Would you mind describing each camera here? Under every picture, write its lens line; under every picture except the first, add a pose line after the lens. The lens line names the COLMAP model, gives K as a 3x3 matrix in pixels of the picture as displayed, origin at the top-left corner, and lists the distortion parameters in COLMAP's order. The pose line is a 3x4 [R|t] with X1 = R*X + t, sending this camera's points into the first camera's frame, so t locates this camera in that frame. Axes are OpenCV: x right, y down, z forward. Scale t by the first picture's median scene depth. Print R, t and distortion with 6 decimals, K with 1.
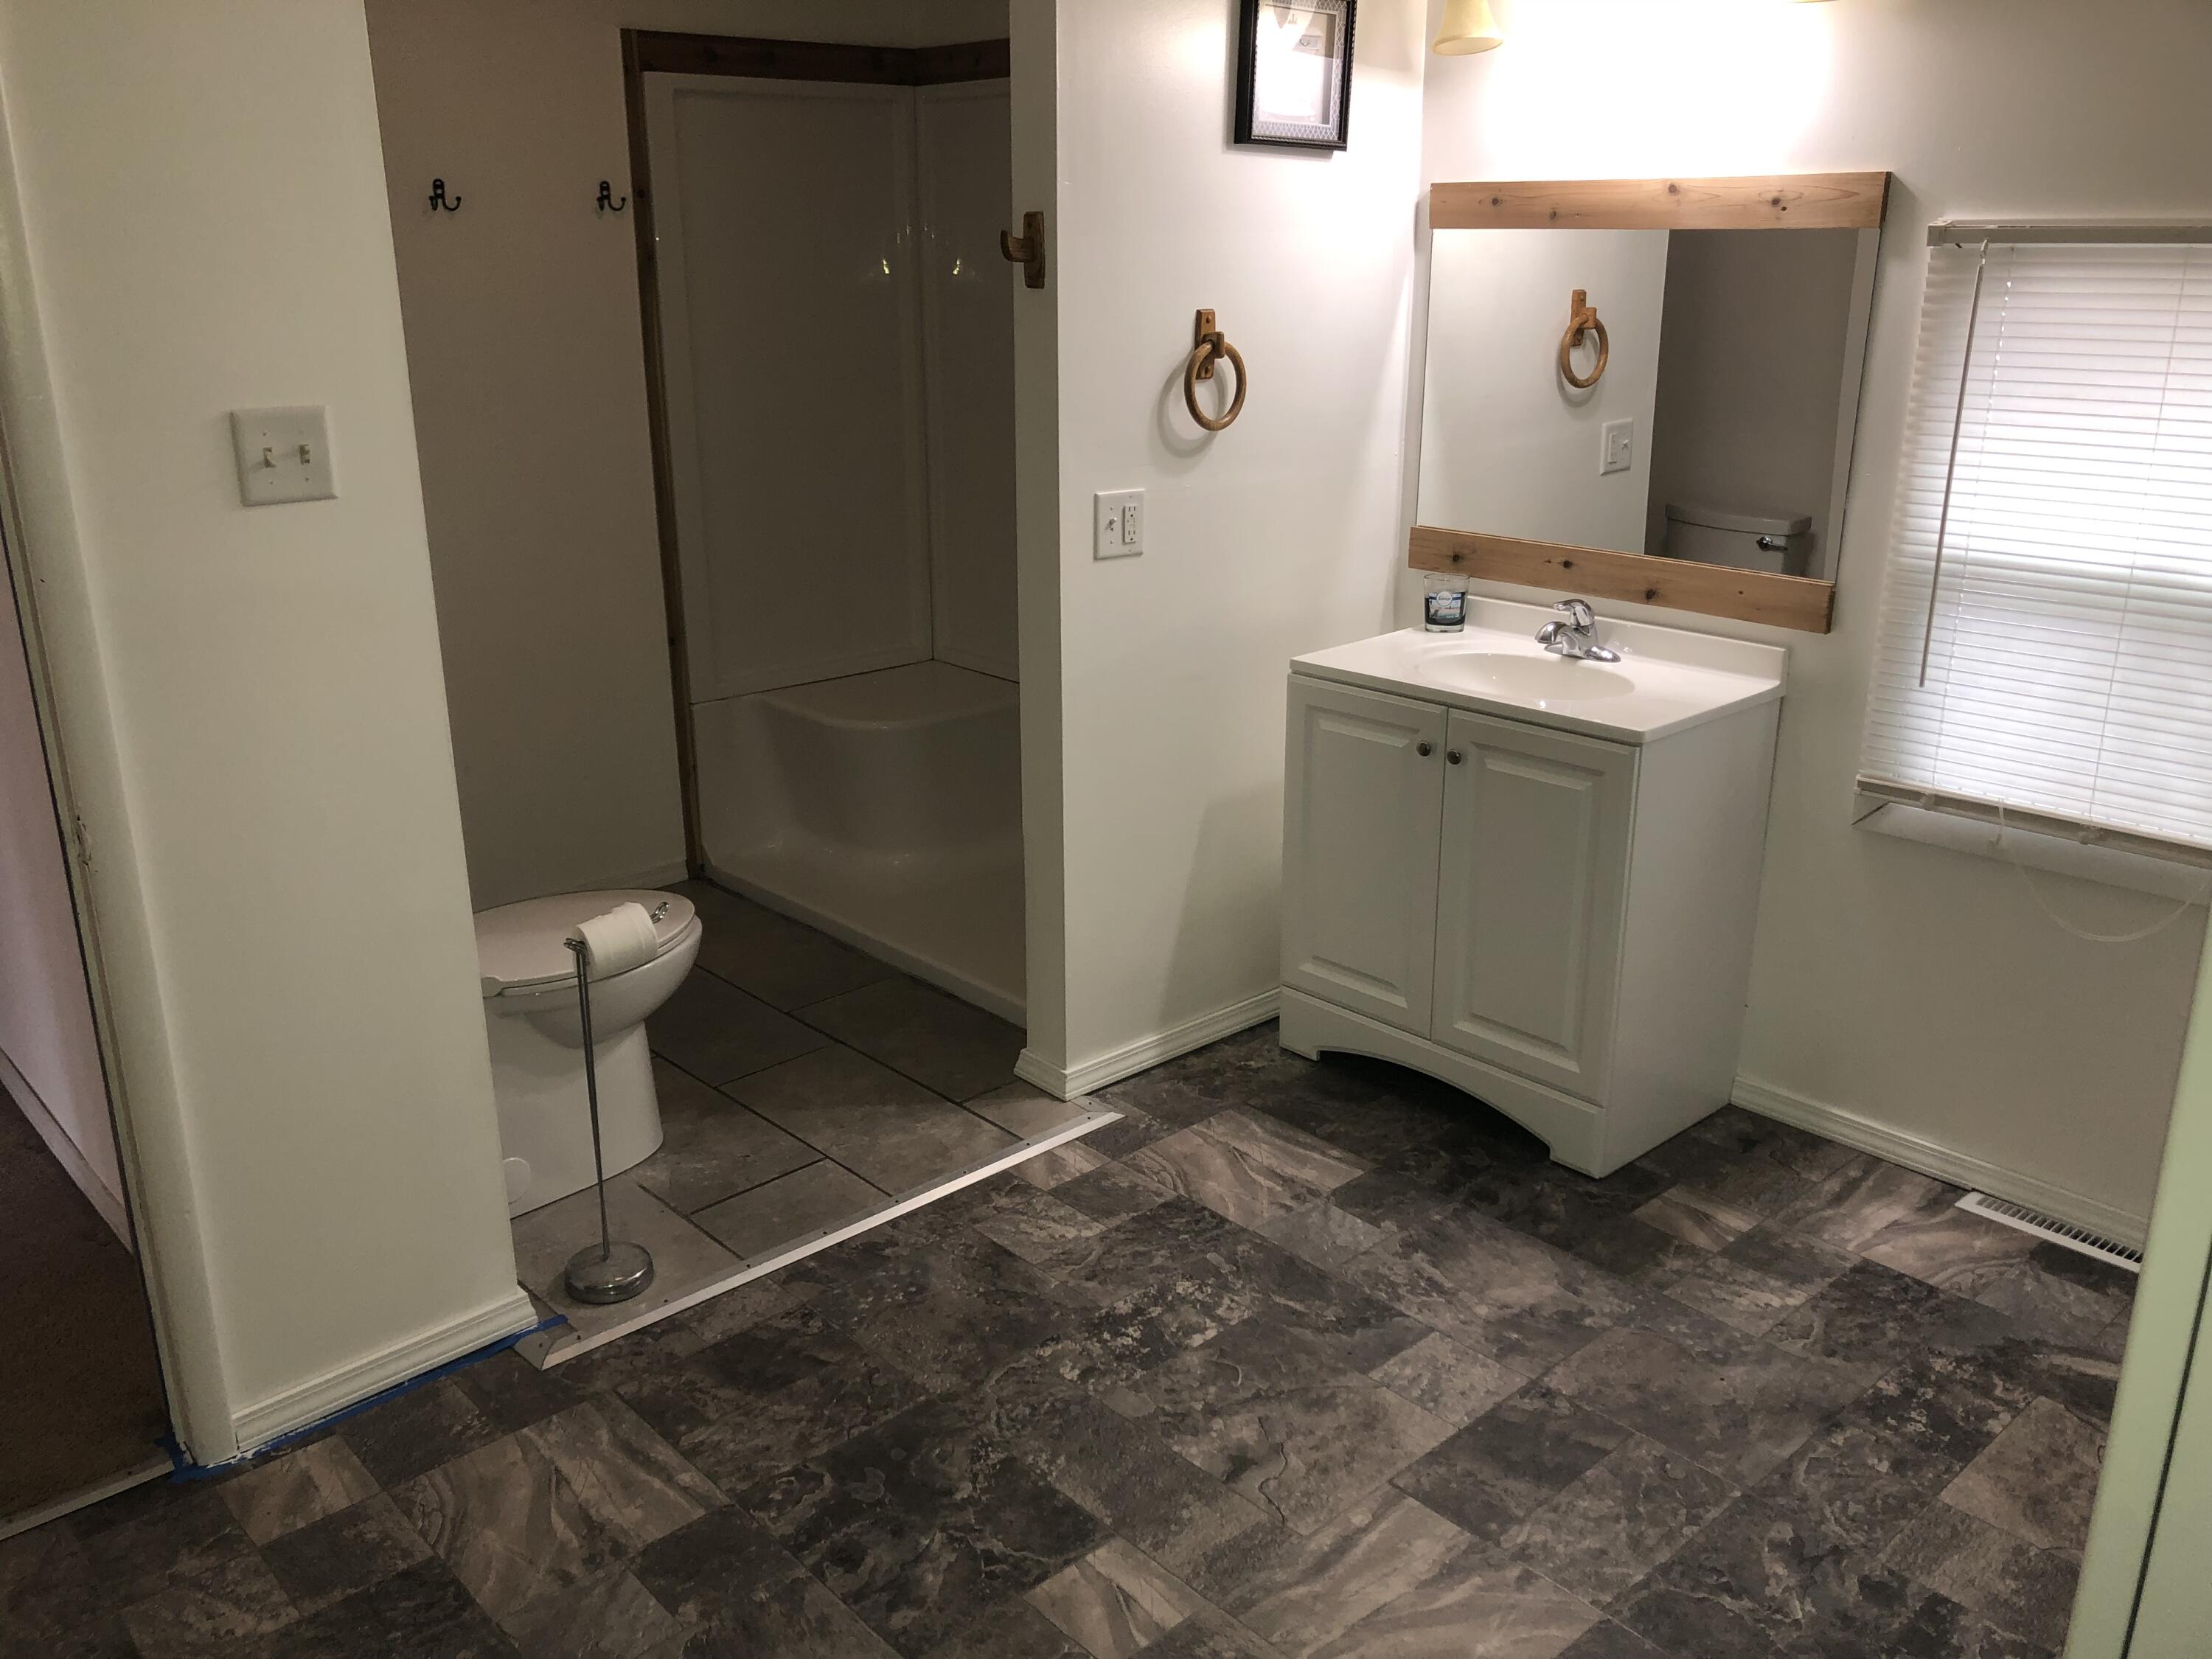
lens RADIAL K [[1799.2, 0, 1084.5], [0, 1799.2, 812.0], [0, 0, 1]] dist [0.015232, -0.016827]
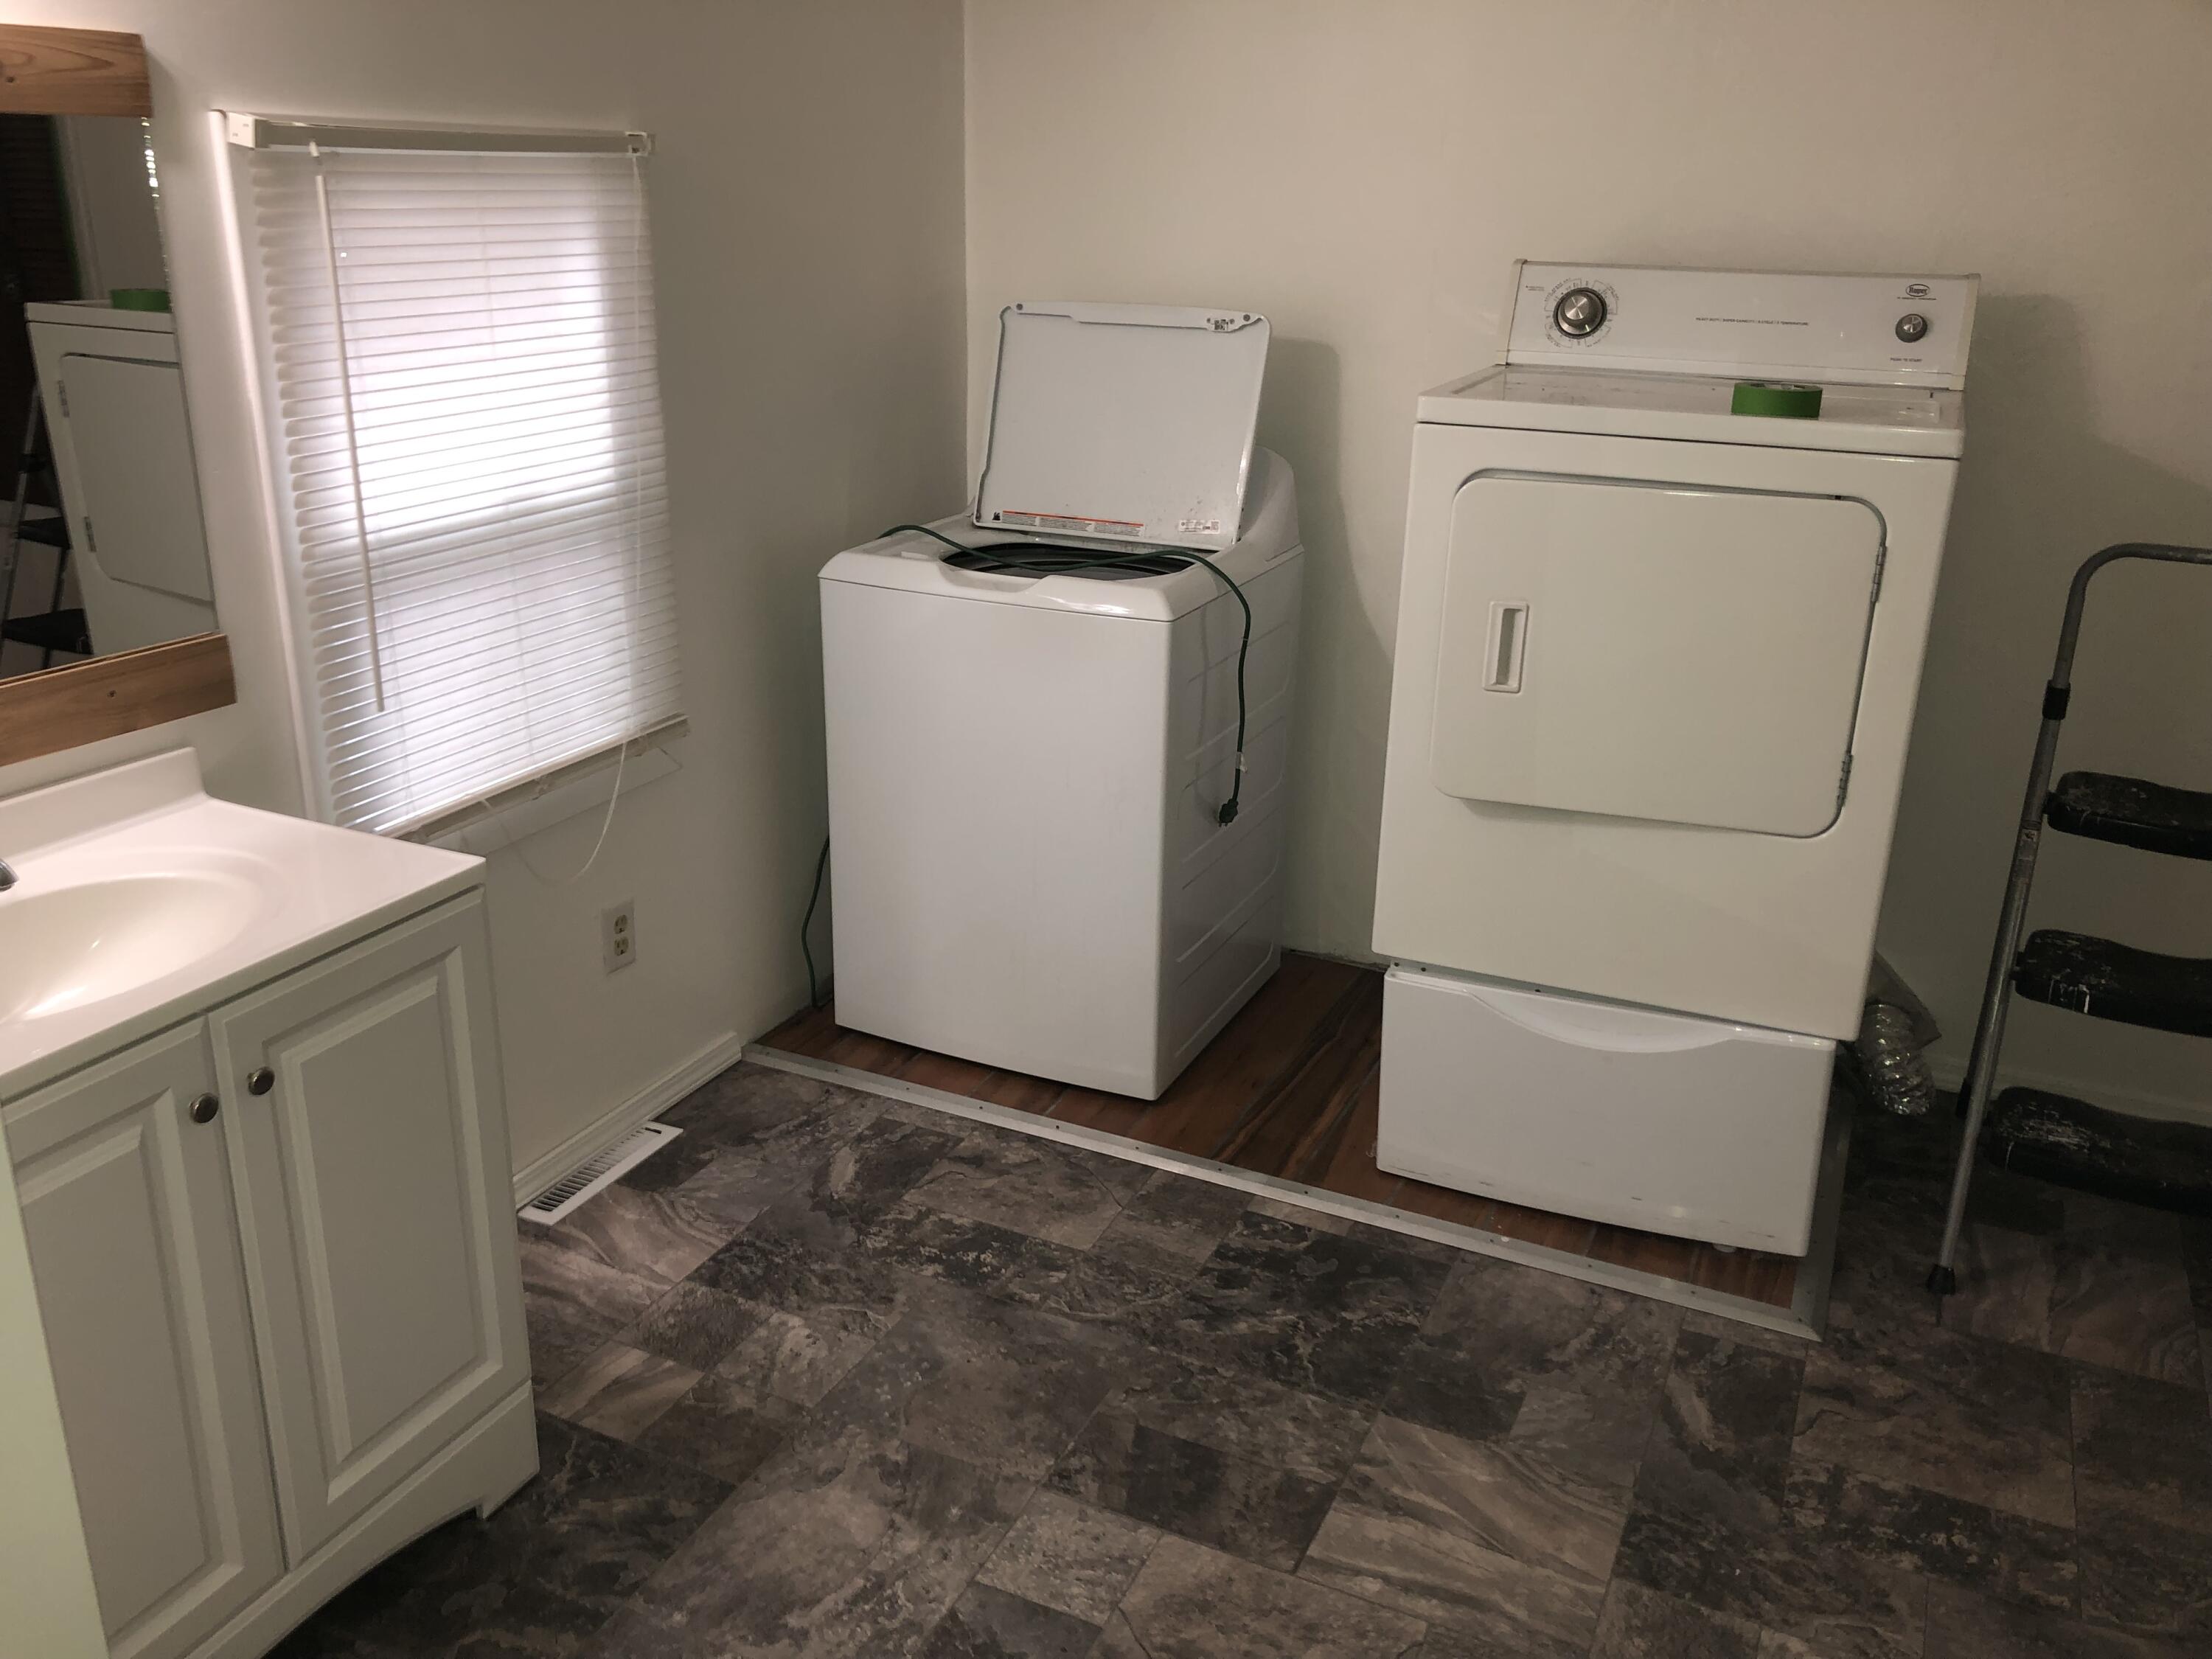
lens RADIAL K [[1799.2, 0, 1084.5], [0, 1799.2, 812.0], [0, 0, 1]] dist [0.015232, -0.016827]
pose [[-0.372267, -0.304653, 0.876700, -0.317042], [0.272541, 0.867067, 0.417033, -0.242340], [-0.887208, 0.394184, -0.239750, 0.811897]]
